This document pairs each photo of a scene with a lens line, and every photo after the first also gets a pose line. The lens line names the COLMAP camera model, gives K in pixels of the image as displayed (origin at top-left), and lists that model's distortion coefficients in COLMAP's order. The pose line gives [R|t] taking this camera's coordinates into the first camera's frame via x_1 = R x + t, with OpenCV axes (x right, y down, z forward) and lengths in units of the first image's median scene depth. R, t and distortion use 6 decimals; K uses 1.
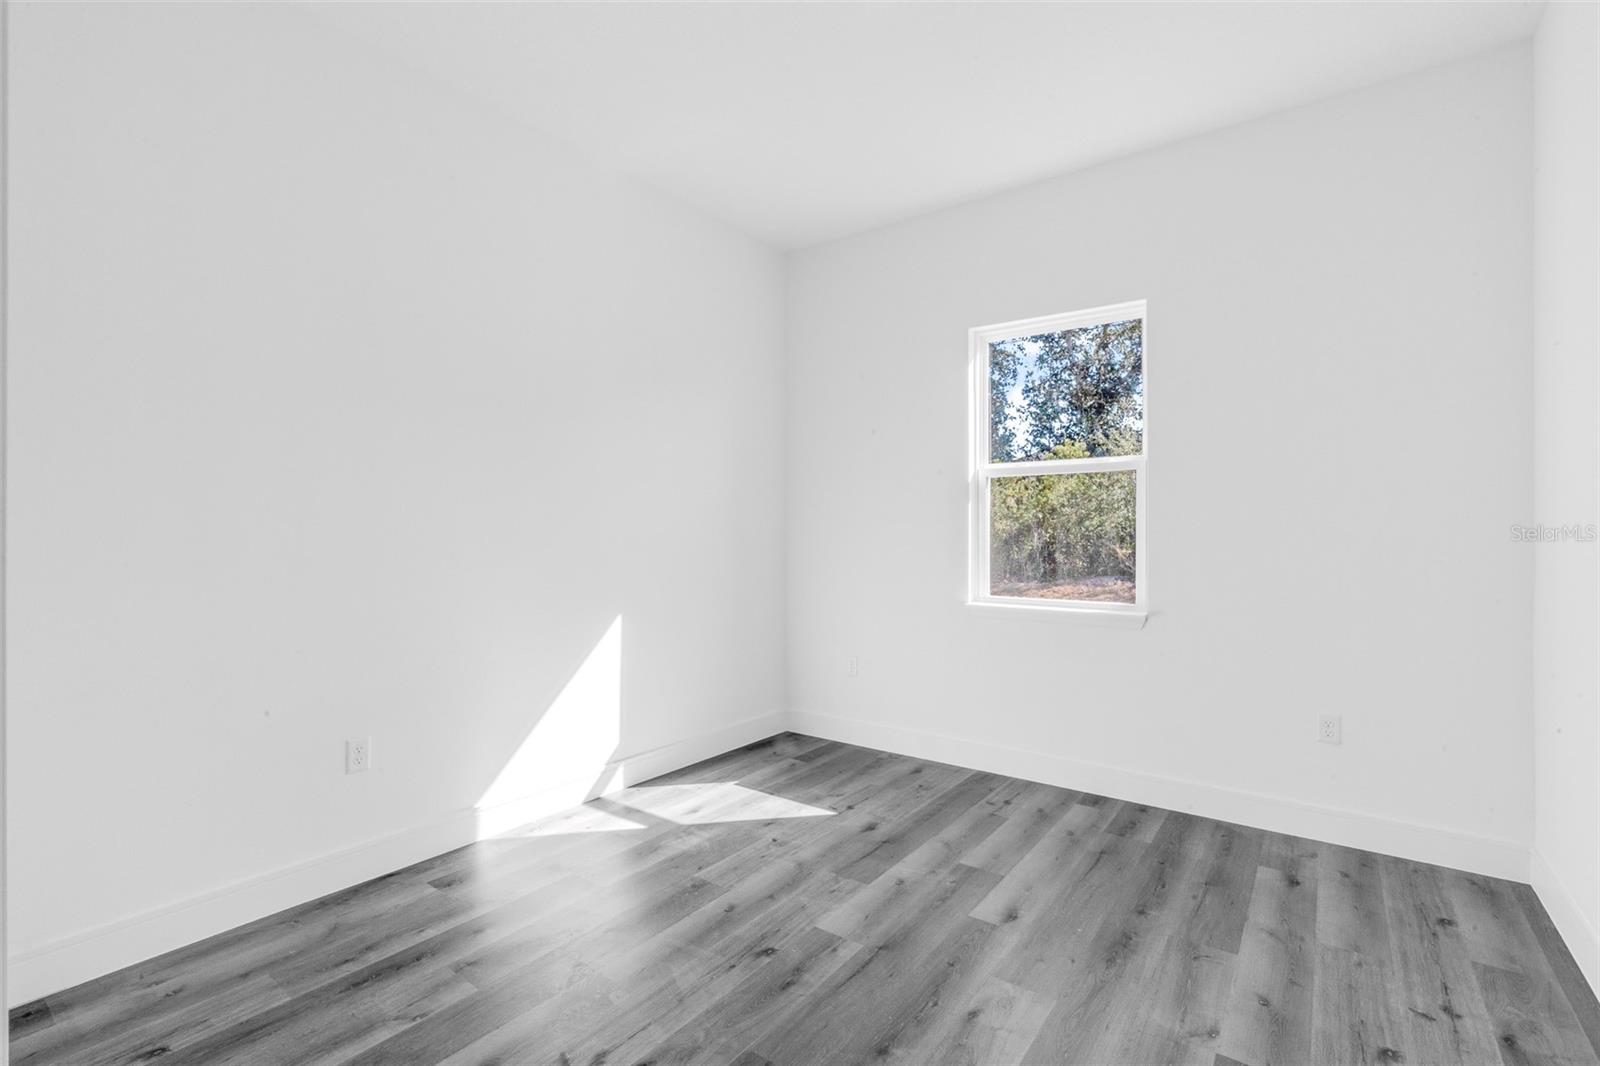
lens RADIAL K [[705.4, 0, 803.0], [0, 705.4, 534.1], [0, 0, 1]] dist [-0.002062, 0.000742]
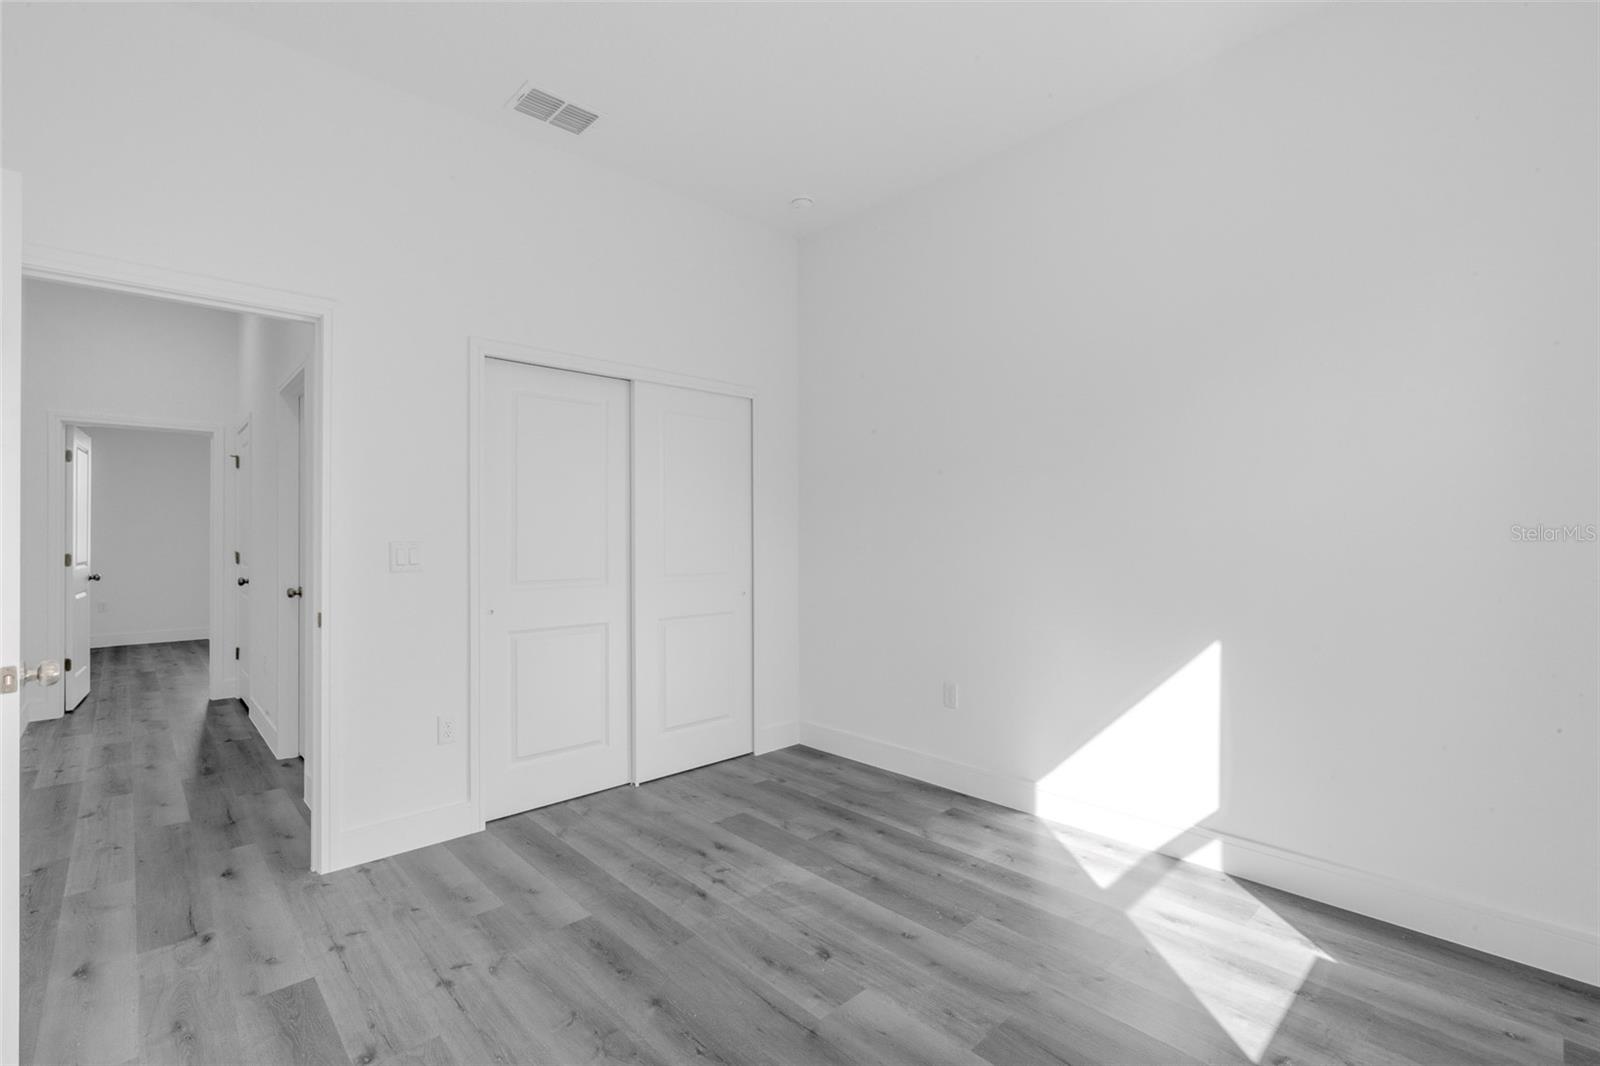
lens RADIAL K [[705.4, 0, 802.5], [0, 705.4, 534.0], [0, 0, 1]] dist [-0.002062, 0.000742]
pose [[-0.158273, -0.002038, -0.987393, 0.749126], [0.003326, 0.999991, -0.002597, -0.002453], [0.987390, -0.003695, -0.158265, 0.894129]]
